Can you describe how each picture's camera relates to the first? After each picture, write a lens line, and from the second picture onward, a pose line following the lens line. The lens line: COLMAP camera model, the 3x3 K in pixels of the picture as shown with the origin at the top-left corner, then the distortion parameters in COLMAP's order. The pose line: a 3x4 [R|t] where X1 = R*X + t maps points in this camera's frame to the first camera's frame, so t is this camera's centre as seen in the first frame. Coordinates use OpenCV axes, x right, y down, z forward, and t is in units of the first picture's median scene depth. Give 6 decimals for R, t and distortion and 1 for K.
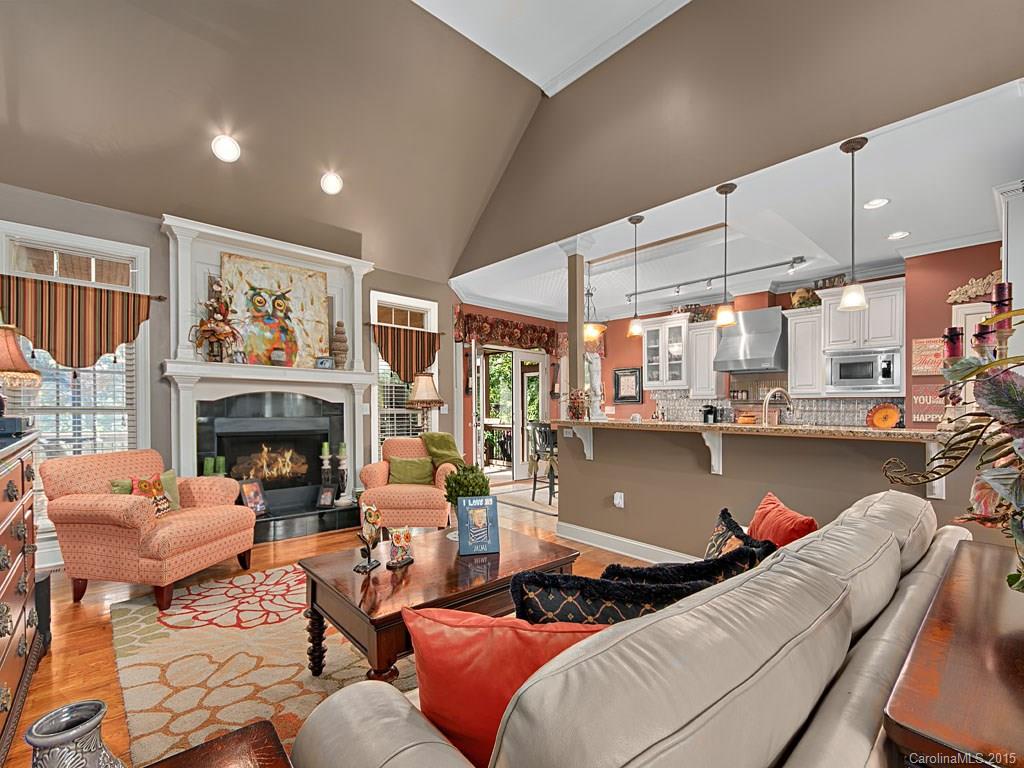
lens RADIAL K [[456.7, 0, 511.8], [0, 456.7, 395.6], [0, 0, 1]] dist [0.009168, -0.000058]
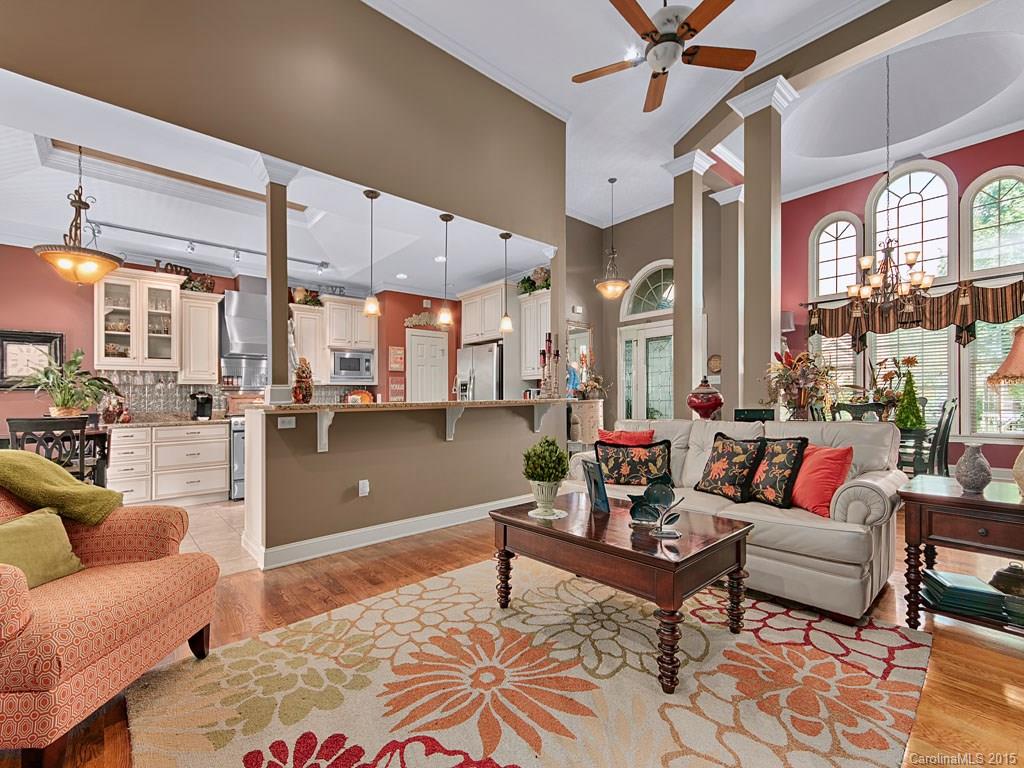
lens RADIAL K [[456.7, 0, 515.1], [0, 456.7, 381.6], [0, 0, 1]] dist [0.009168, -0.000058]
pose [[0.012316, 0.031953, 0.999413, -0.642562], [-0.009865, 0.999445, -0.031833, 0.036806], [-0.999875, -0.009468, 0.012624, 0.639374]]
